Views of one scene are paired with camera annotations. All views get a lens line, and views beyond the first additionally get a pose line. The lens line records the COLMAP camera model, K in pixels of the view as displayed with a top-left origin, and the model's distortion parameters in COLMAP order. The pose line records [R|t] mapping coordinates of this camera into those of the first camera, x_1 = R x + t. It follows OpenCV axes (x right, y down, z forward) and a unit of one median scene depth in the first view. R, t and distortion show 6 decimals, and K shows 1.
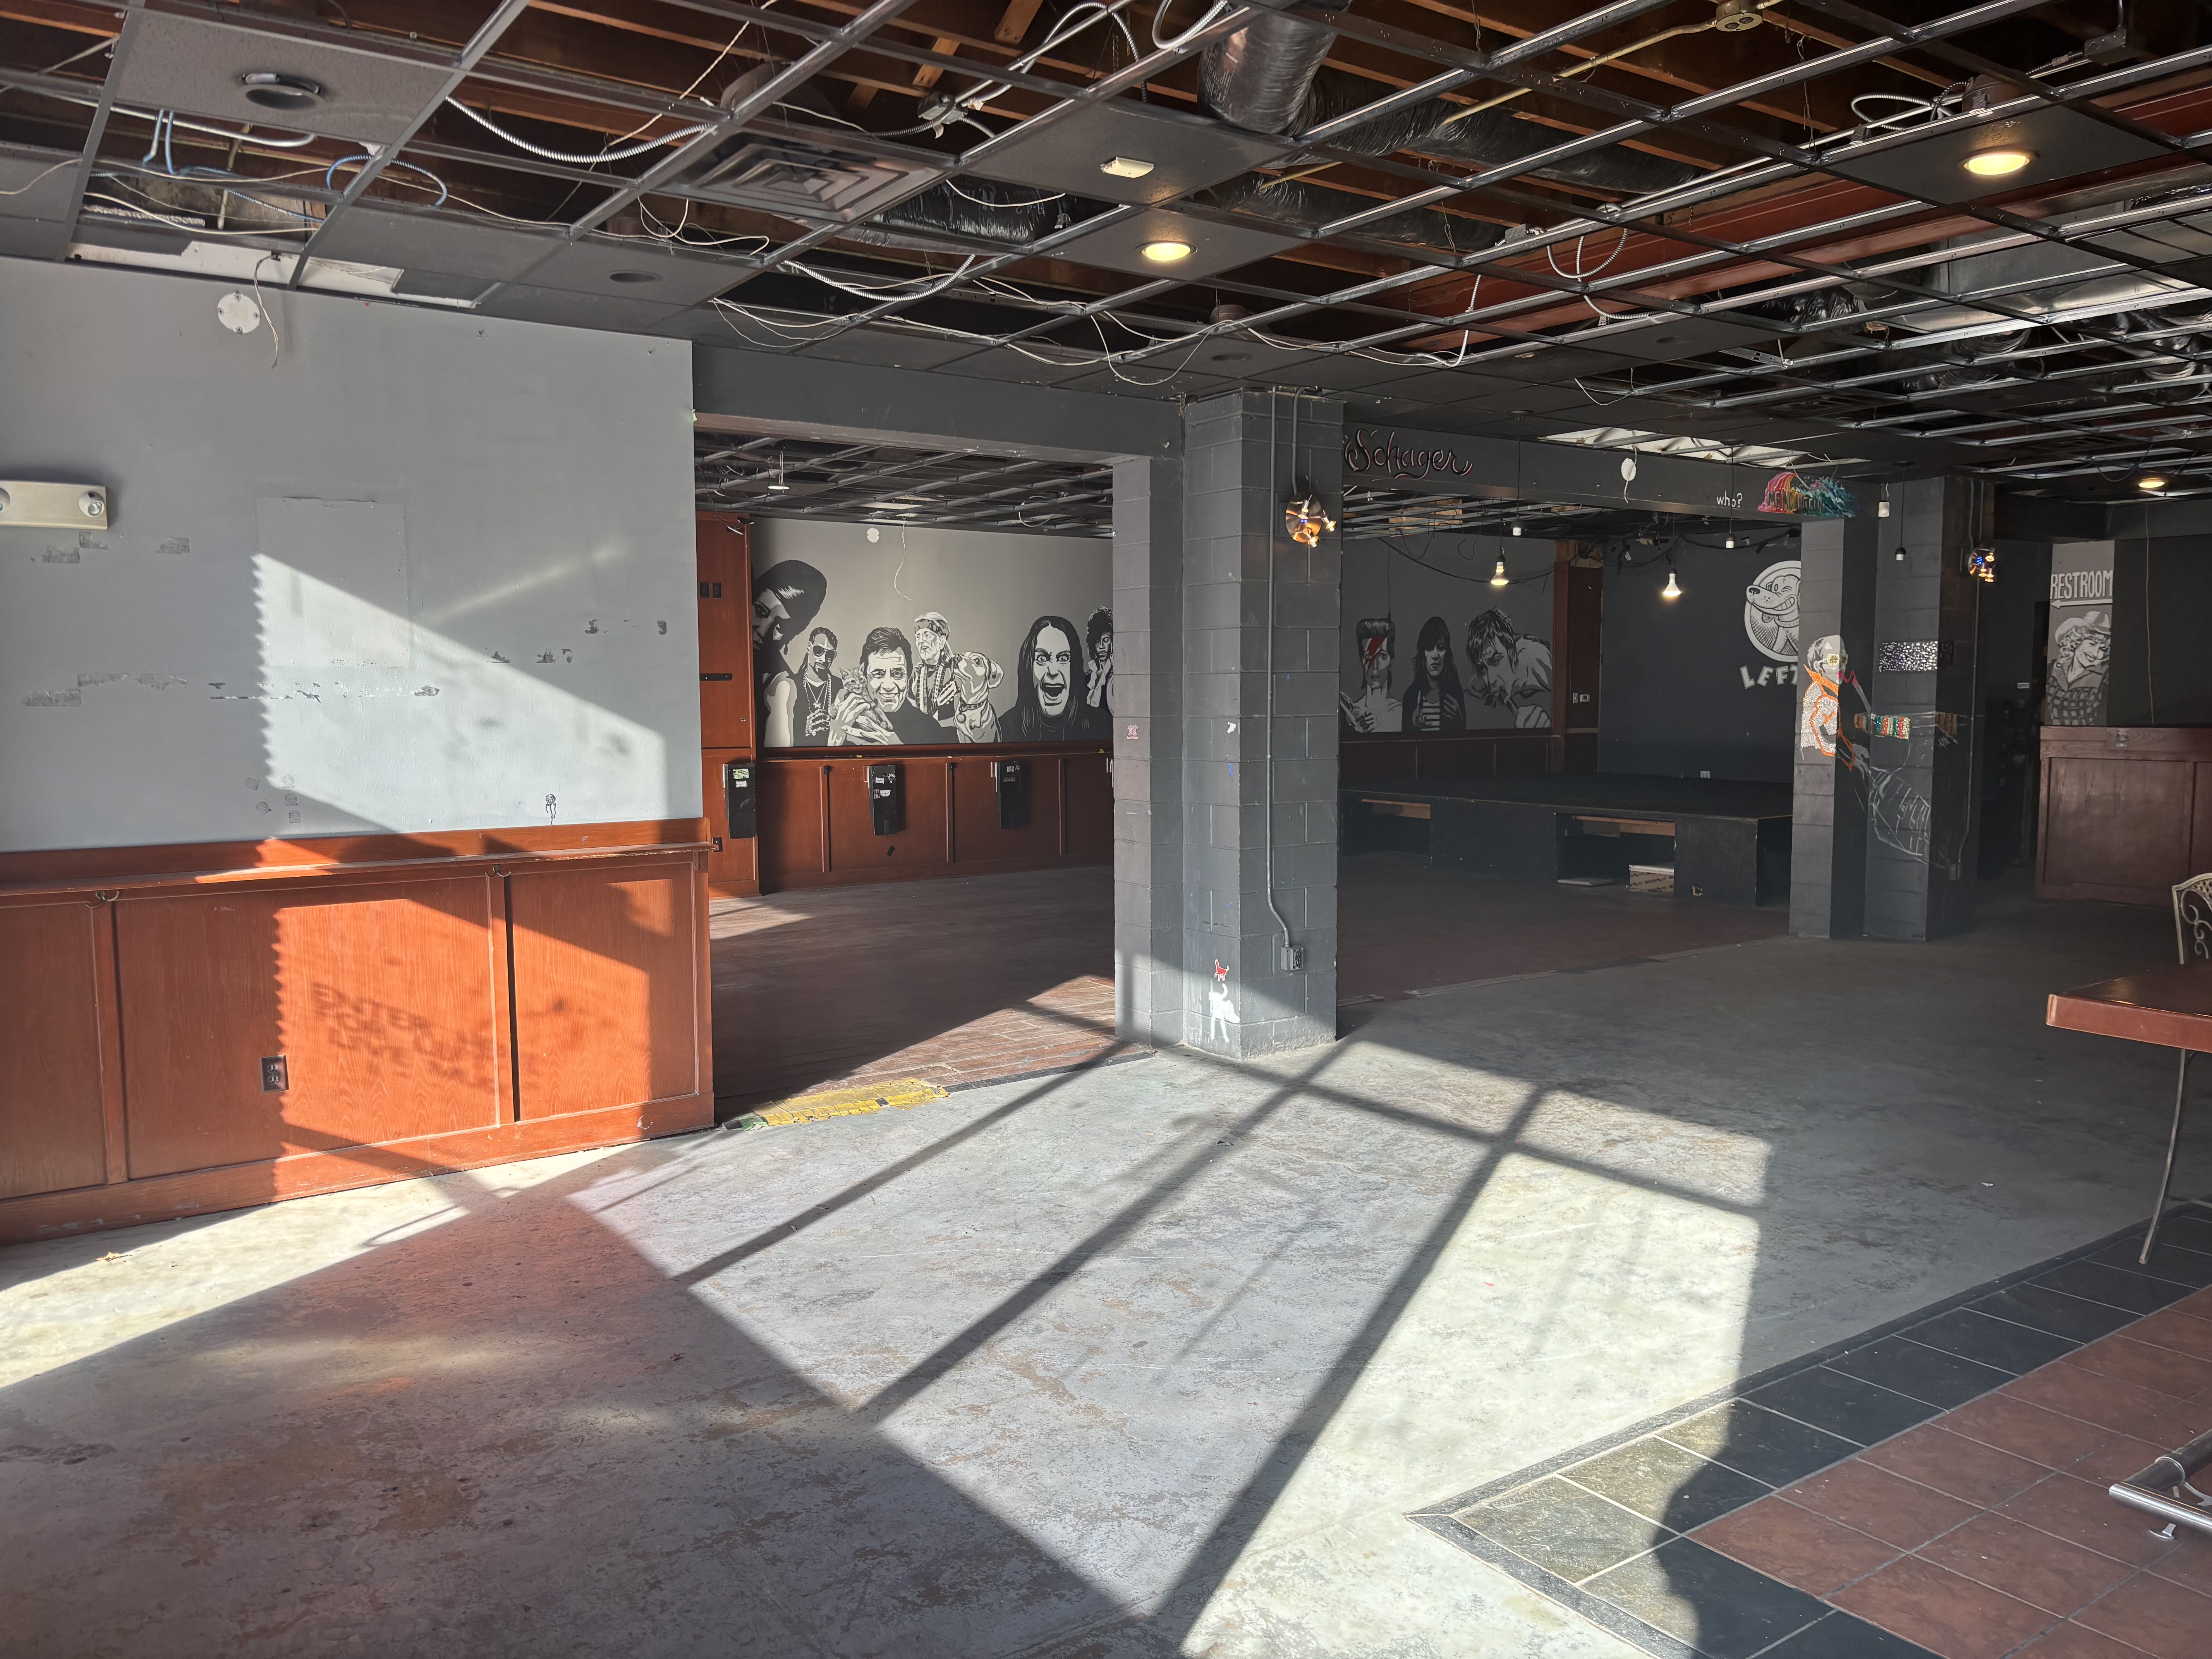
lens RADIAL K [[1677.3, 0, 1091.6], [0, 1677.3, 831.0], [0, 0, 1]] dist [0.055361, -0.064314]
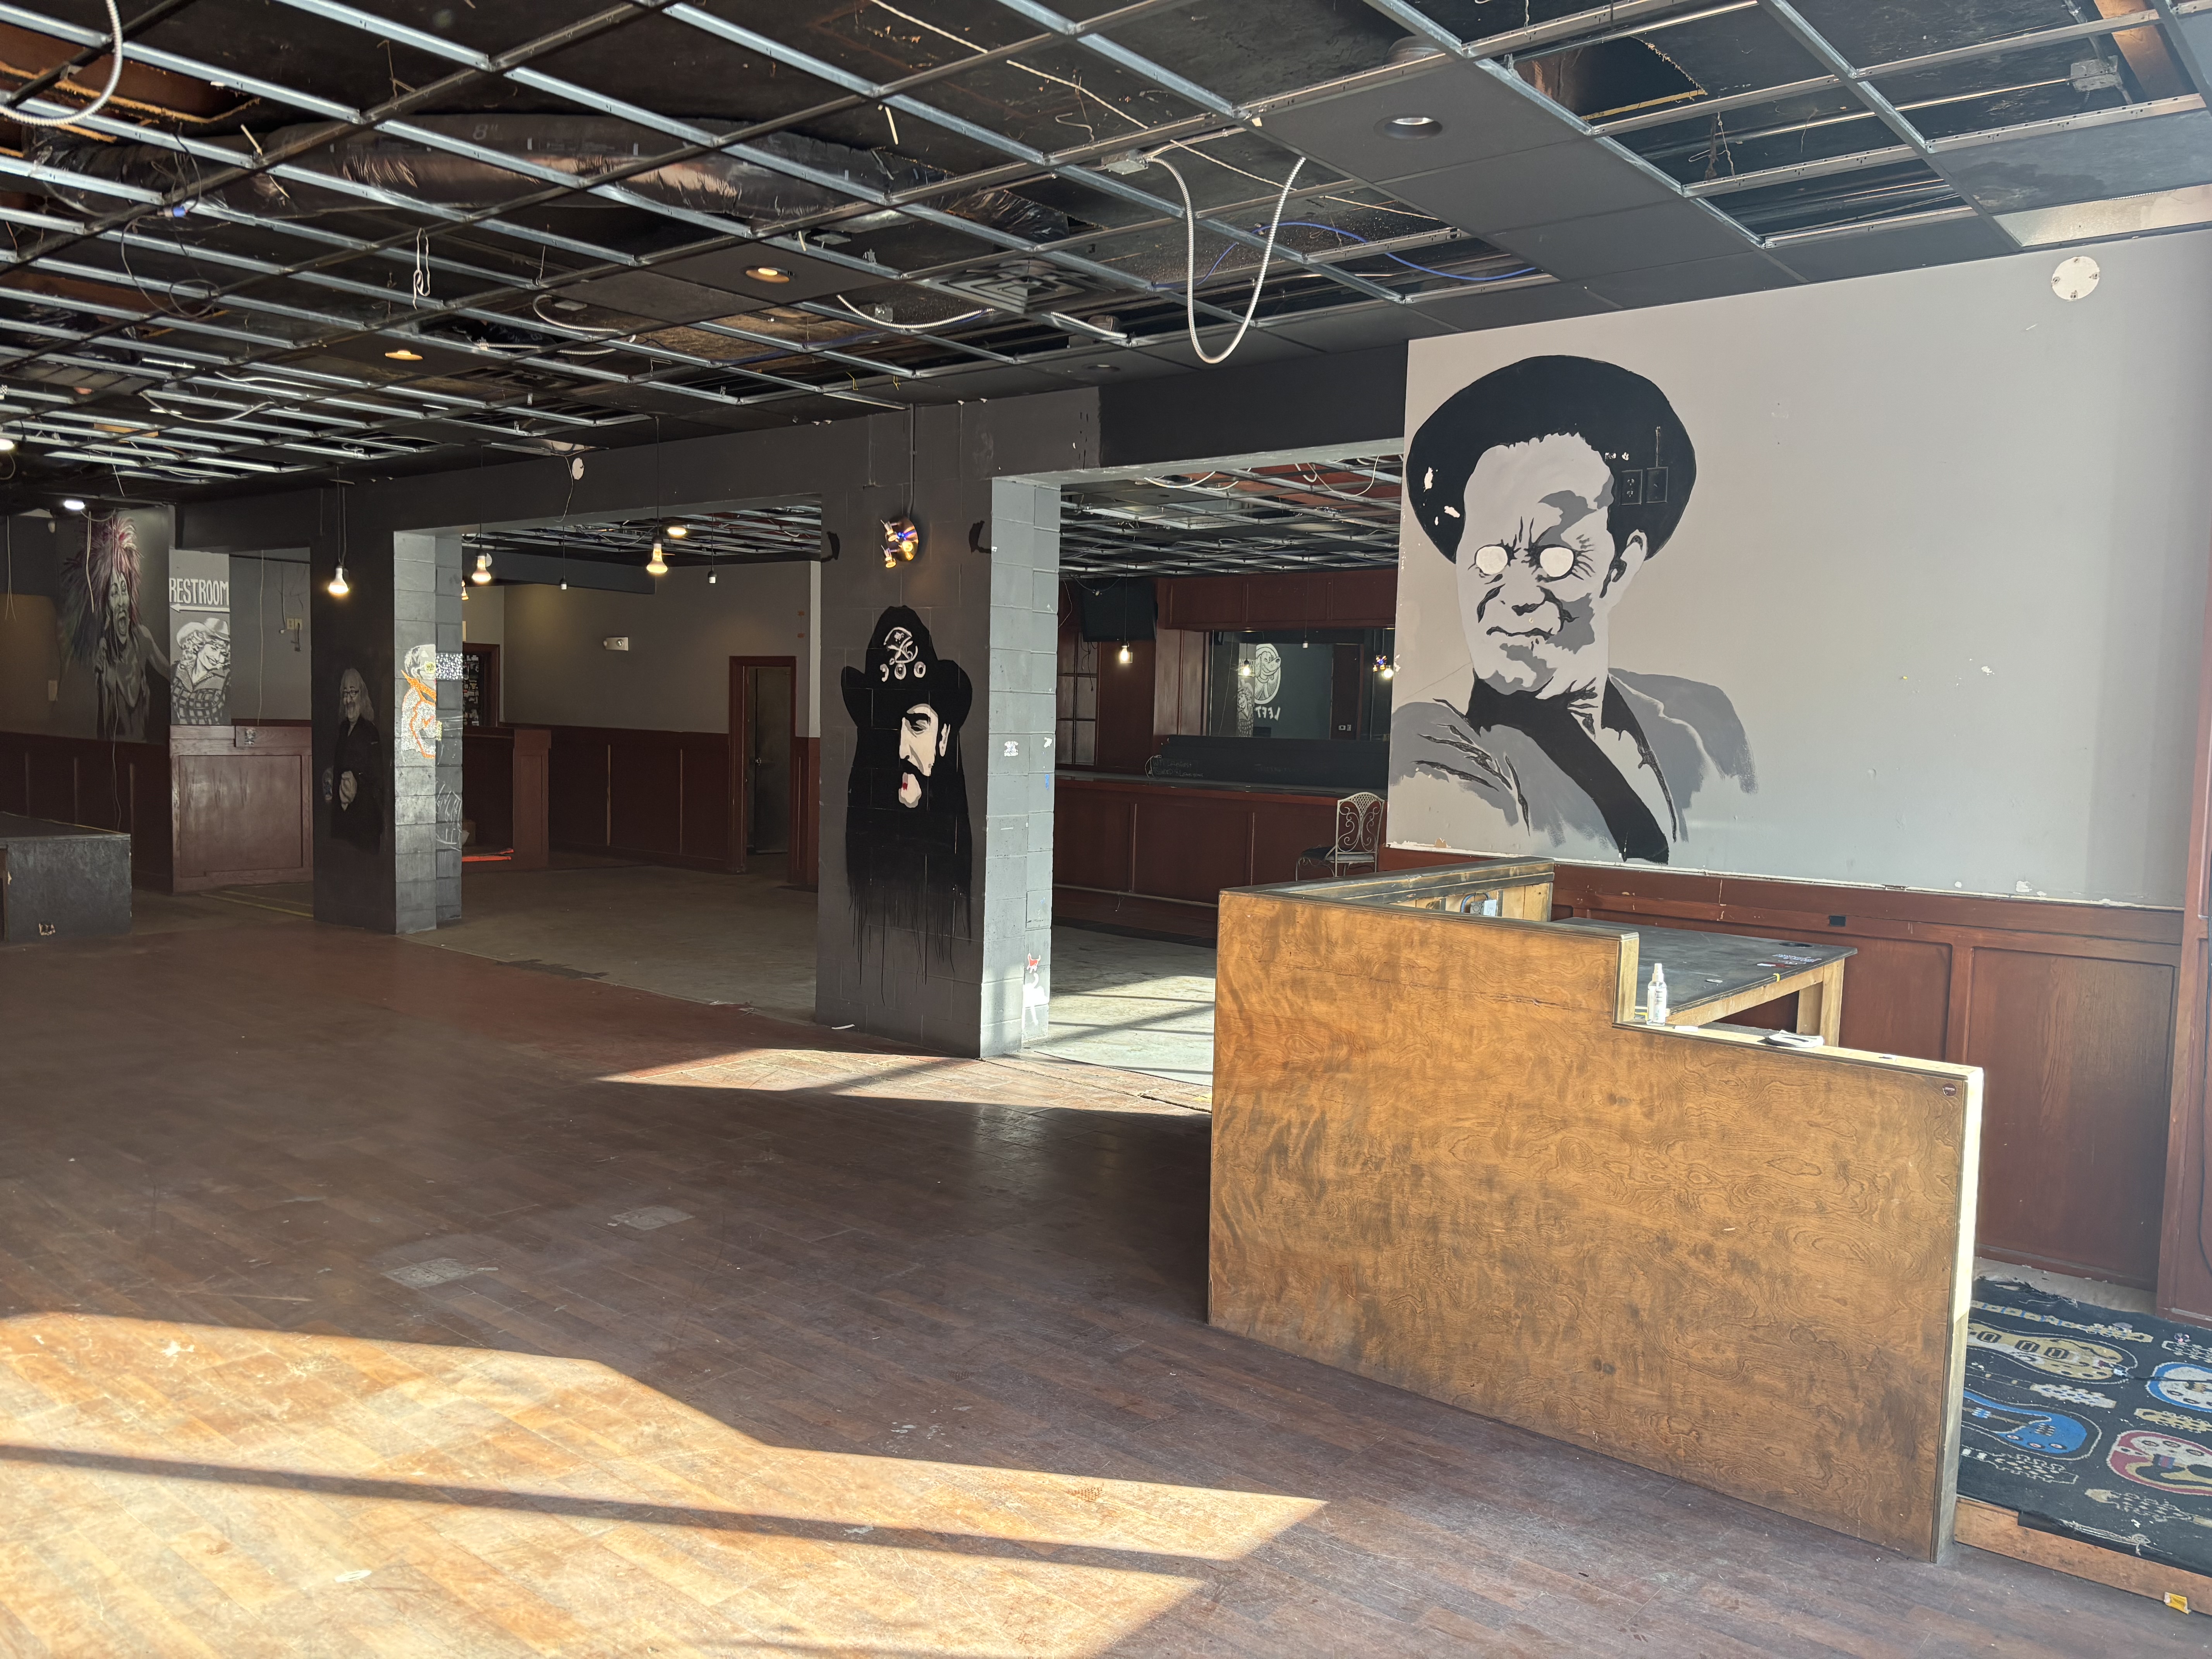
lens RADIAL K [[1677.3, 0, 1115.2], [0, 1677.3, 835.2], [0, 0, 1]] dist [0.055361, -0.064314]
pose [[-0.262958, -0.074139, 0.961955, -1.688376], [0.056825, 0.994122, 0.092152, -0.167555], [-0.963132, 0.078896, -0.257199, 2.082343]]
